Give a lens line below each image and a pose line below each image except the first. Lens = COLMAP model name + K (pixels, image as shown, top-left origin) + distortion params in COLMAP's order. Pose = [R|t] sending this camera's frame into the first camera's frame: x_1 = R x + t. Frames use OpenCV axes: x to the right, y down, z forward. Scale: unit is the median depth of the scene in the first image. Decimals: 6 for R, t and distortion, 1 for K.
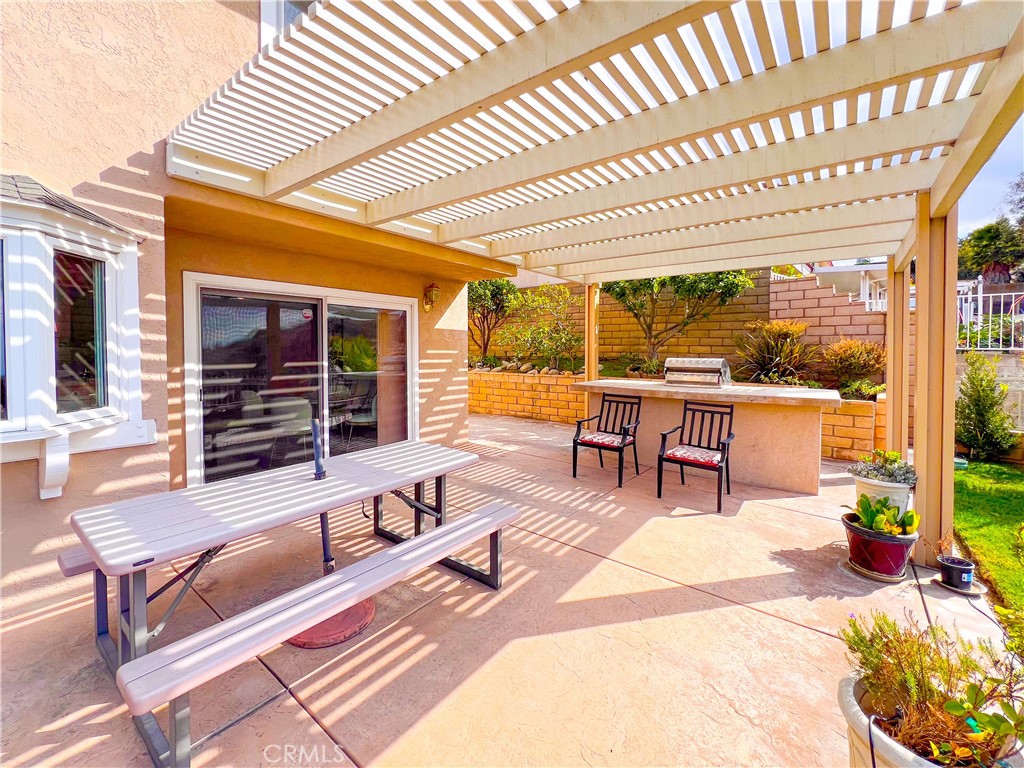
lens RADIAL K [[419.4, 0, 523.7], [0, 419.4, 360.0], [0, 0, 1]] dist [-0.002123, -0.000206]
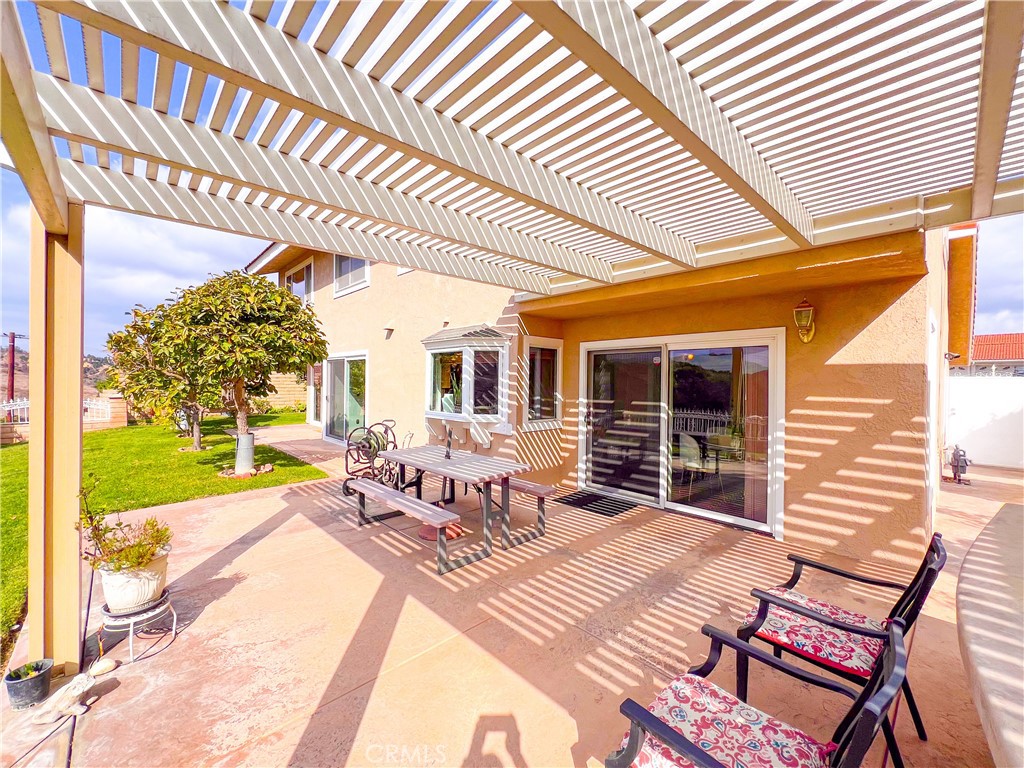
lens RADIAL K [[419.4, 0, 514.0], [0, 419.4, 382.2], [0, 0, 1]] dist [-0.002123, -0.000206]
pose [[-0.161399, 0.001957, -0.986887, 0.555500], [-0.032726, 0.999437, 0.007334, -0.037386], [0.986346, 0.033481, -0.161244, 0.648995]]
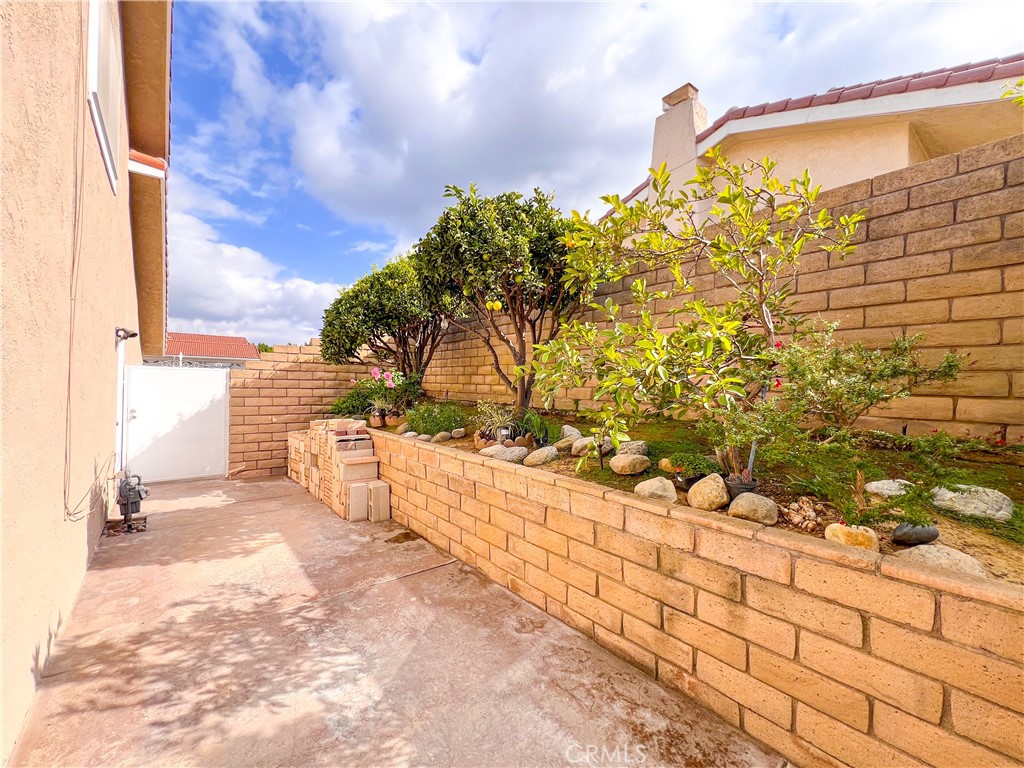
lens RADIAL K [[419.4, 0, 510.8], [0, 419.4, 383.9], [0, 0, 1]] dist [-0.002123, -0.000206]
pose [[0.973994, 0.020538, -0.225643, -0.020066], [-0.027230, 0.999276, -0.026583, -0.051484], [0.224933, 0.032036, 0.973847, 1.159719]]
